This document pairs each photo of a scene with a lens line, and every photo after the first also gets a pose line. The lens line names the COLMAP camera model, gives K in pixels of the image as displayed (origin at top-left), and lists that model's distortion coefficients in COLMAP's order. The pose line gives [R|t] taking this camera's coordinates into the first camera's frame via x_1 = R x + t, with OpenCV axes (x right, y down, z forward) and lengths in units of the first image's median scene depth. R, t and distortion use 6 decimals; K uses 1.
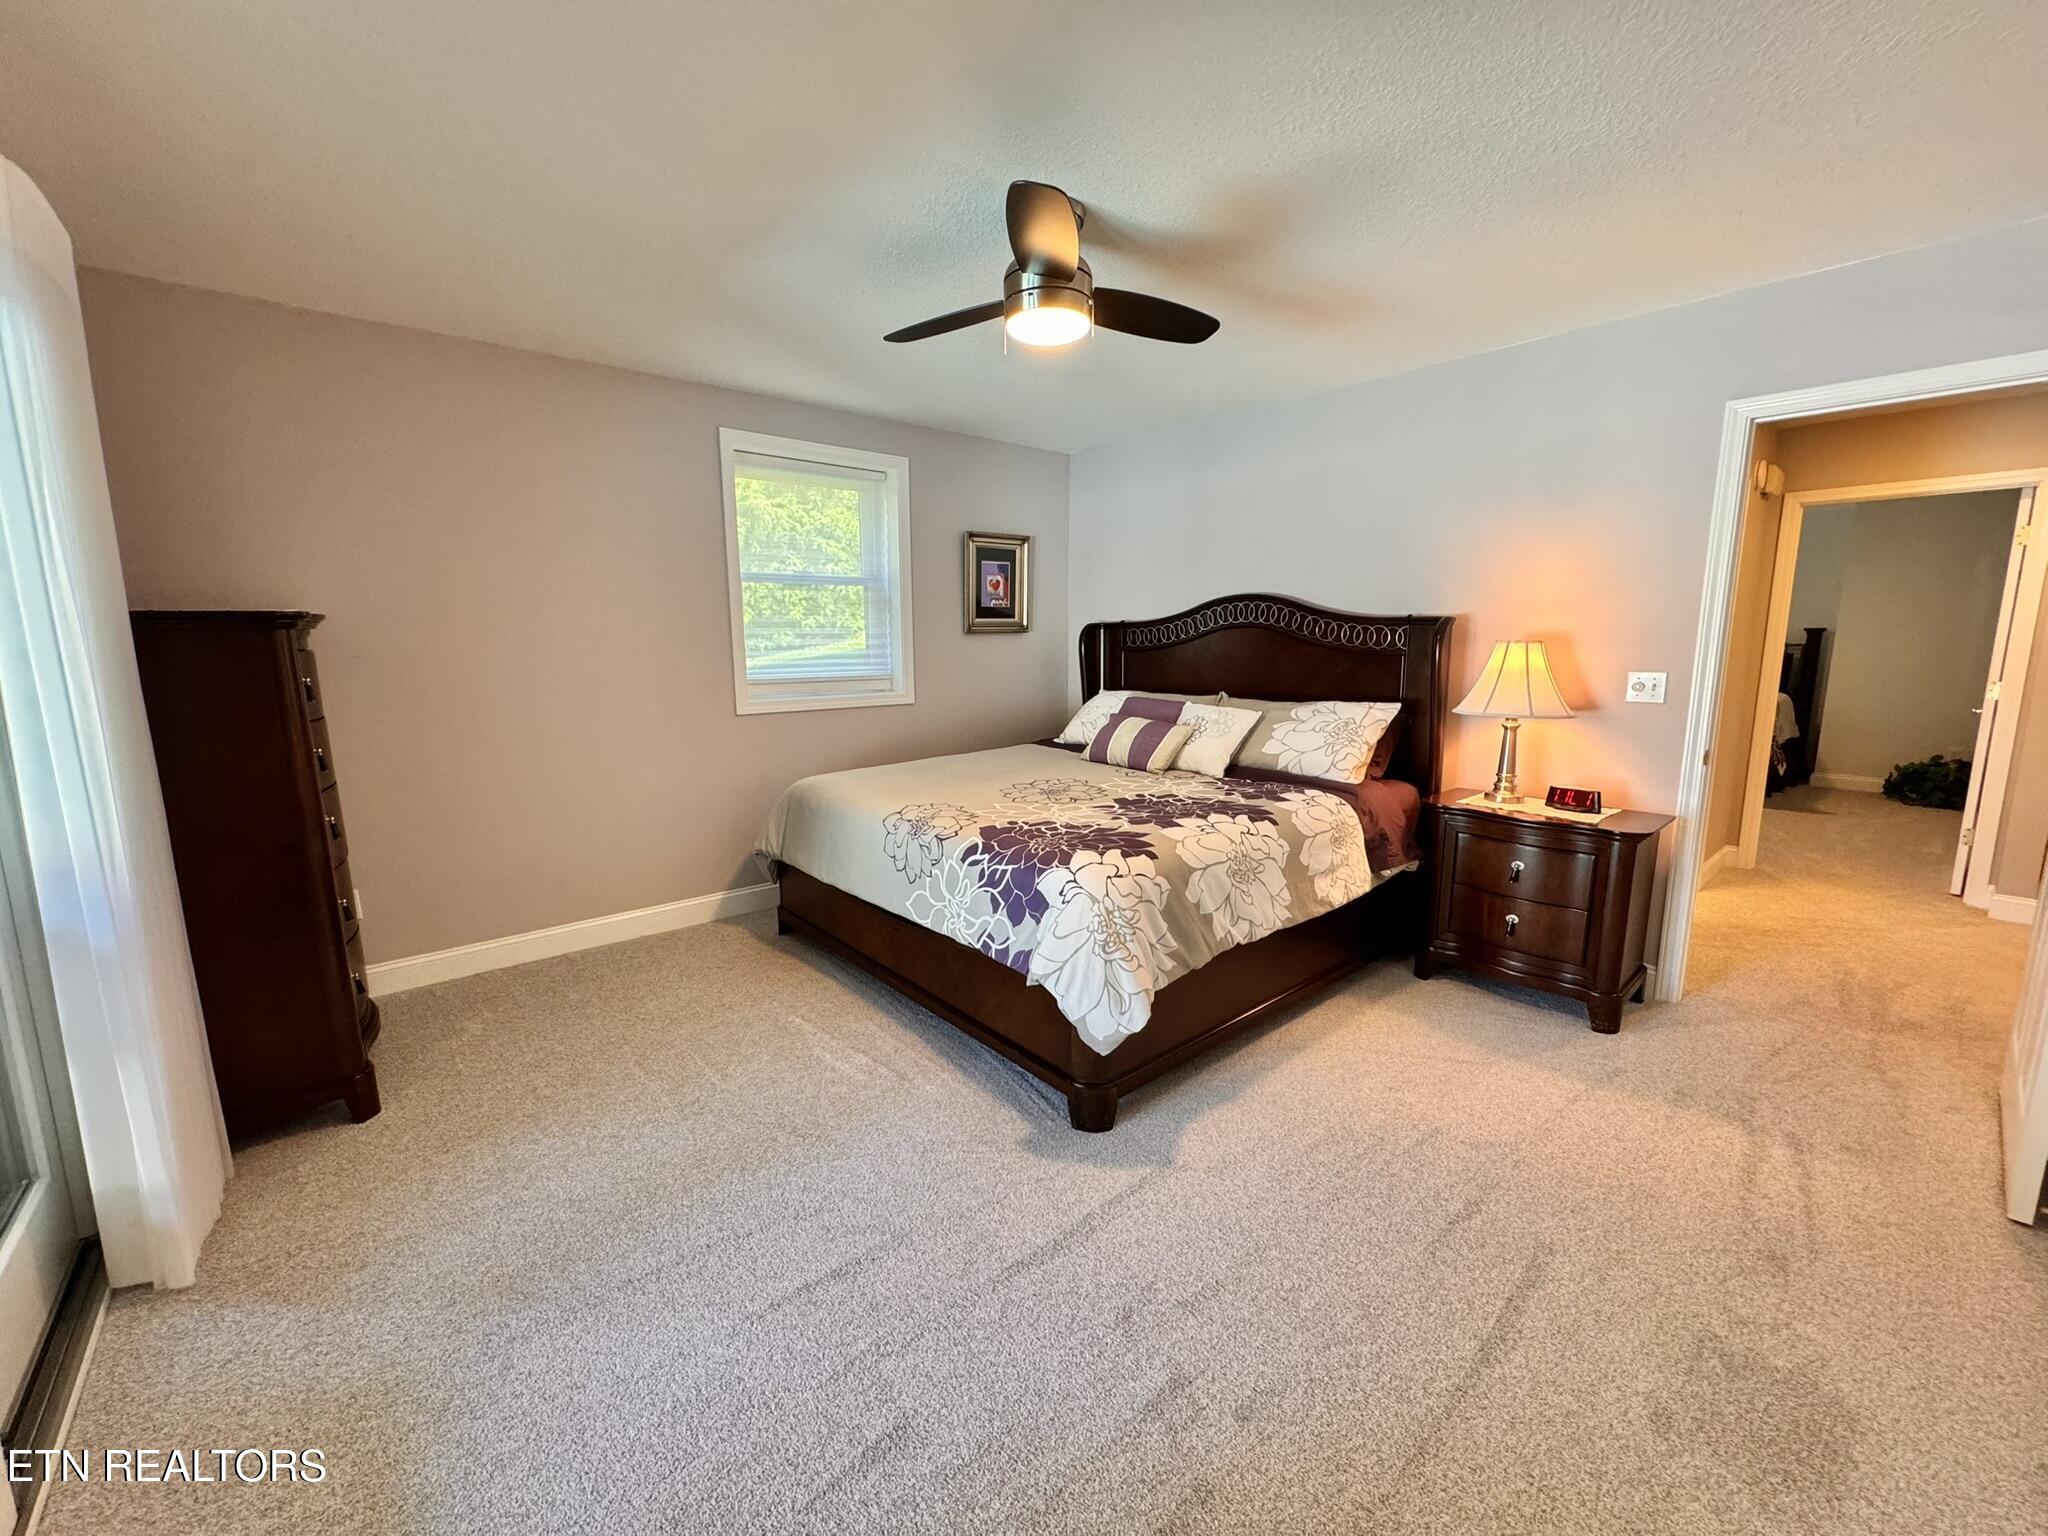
lens RADIAL K [[823.4, 0, 1026.5], [0, 823.4, 759.6], [0, 0, 1]] dist [-0.001234, 0.000002]
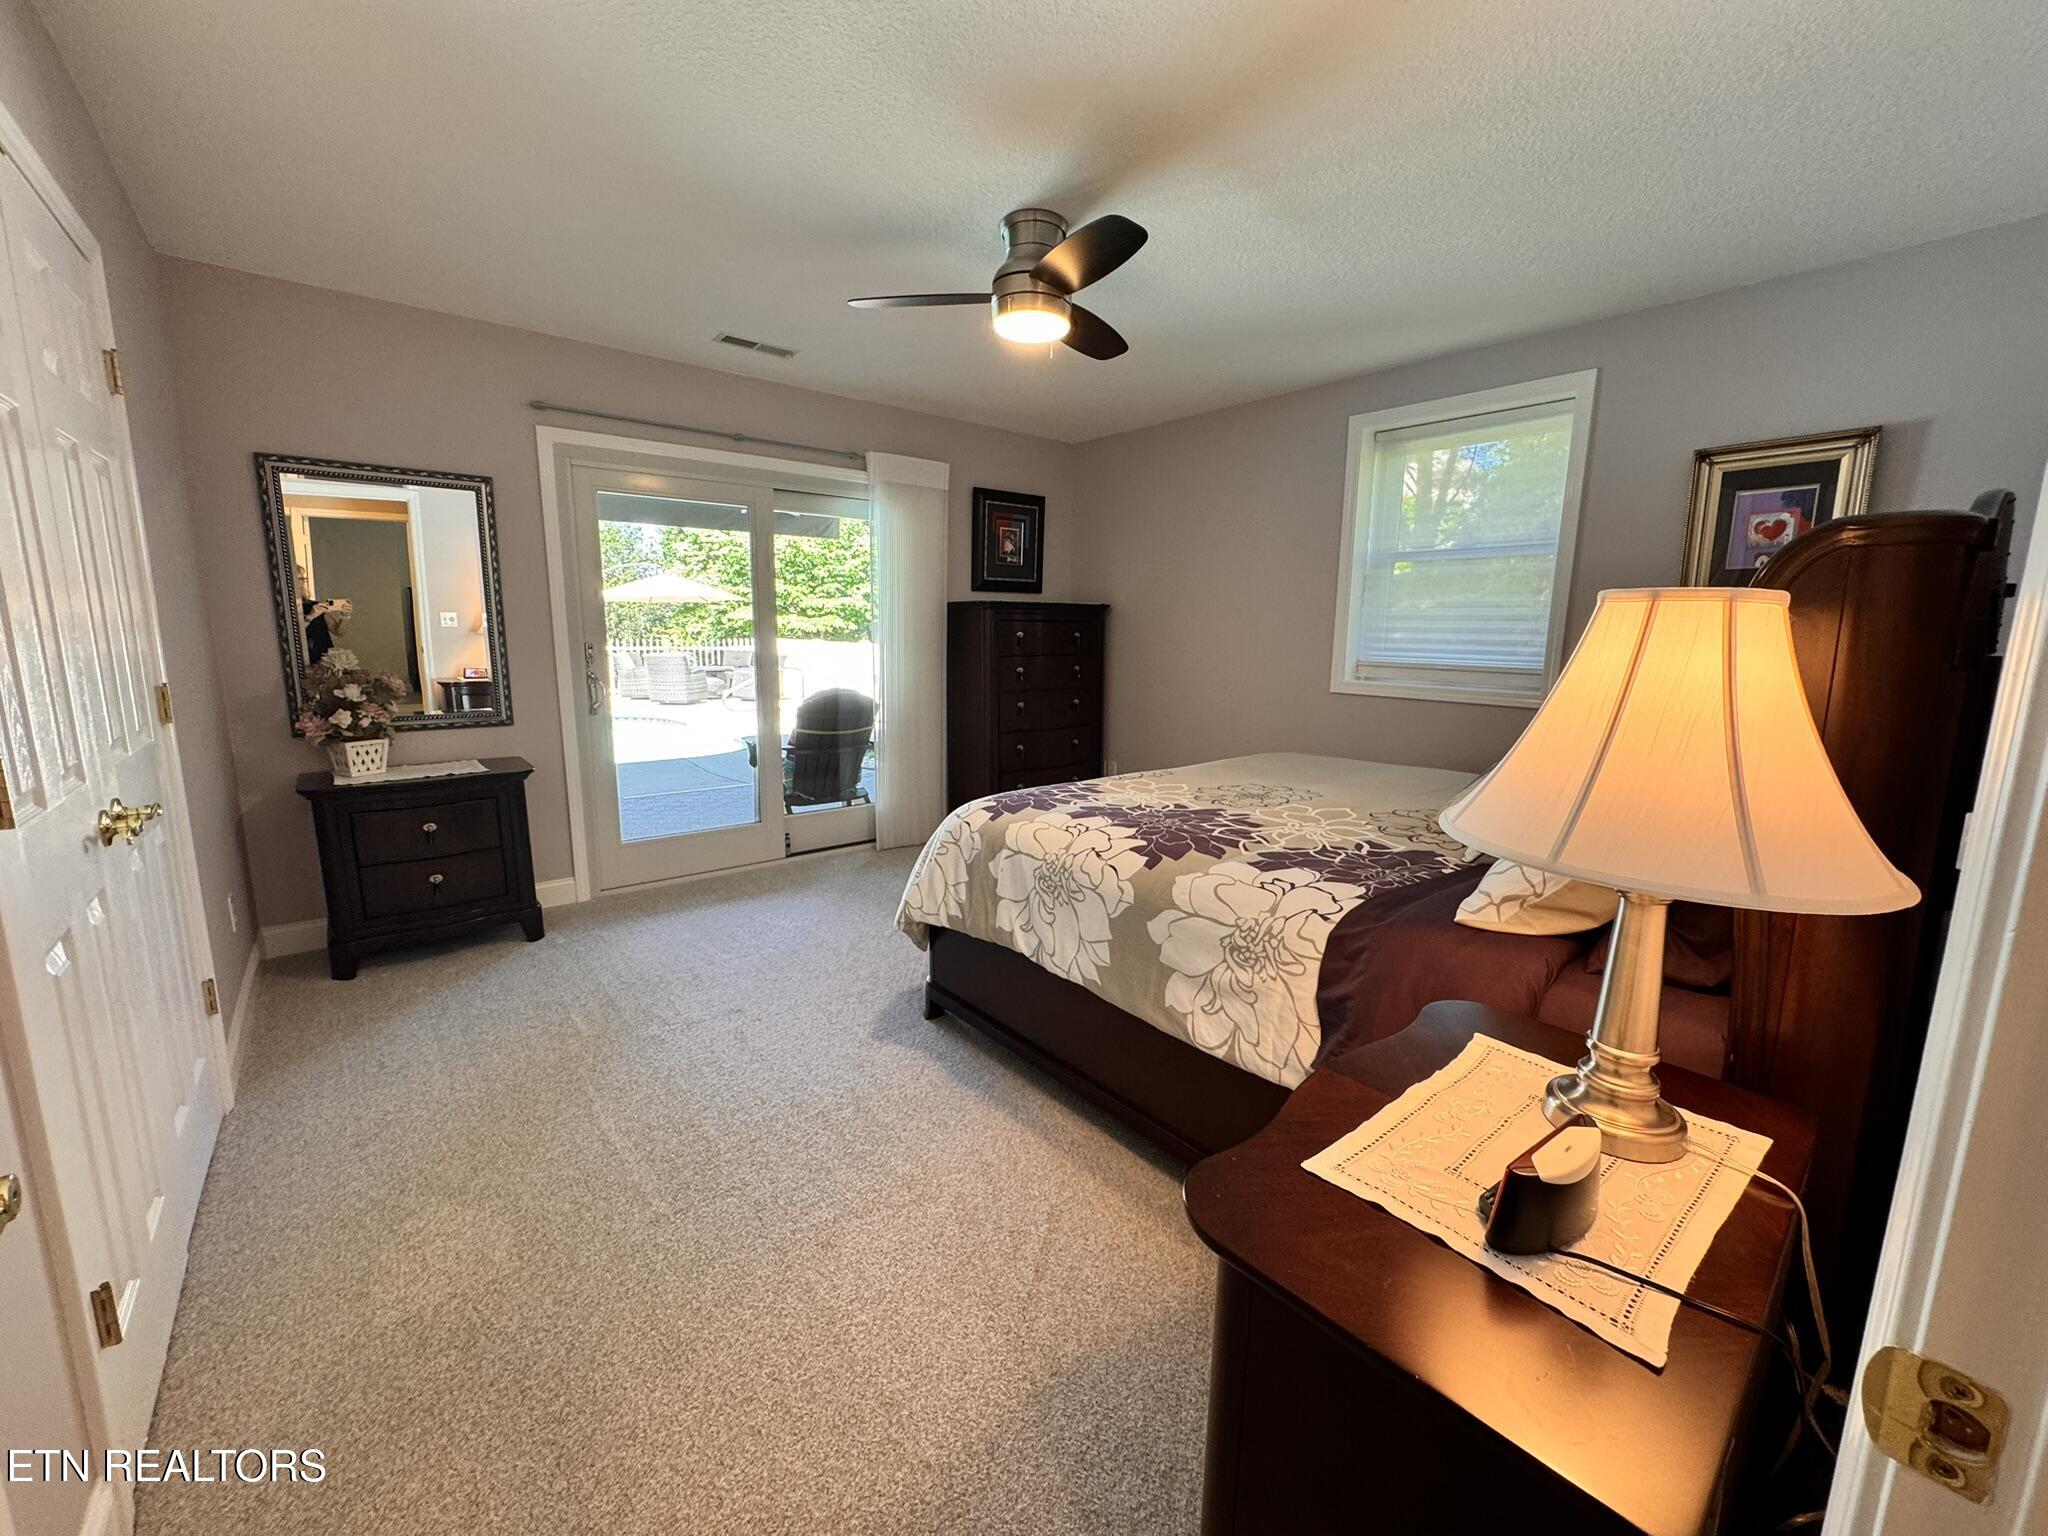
lens RADIAL K [[823.4, 0, 1025.0], [0, 823.4, 772.4], [0, 0, 1]] dist [-0.001234, 0.000002]
pose [[-0.032242, 0.172829, -0.984424, 0.931146], [-0.165309, 0.970449, 0.175790, -0.100687], [0.985715, 0.168402, -0.002719, 0.832646]]
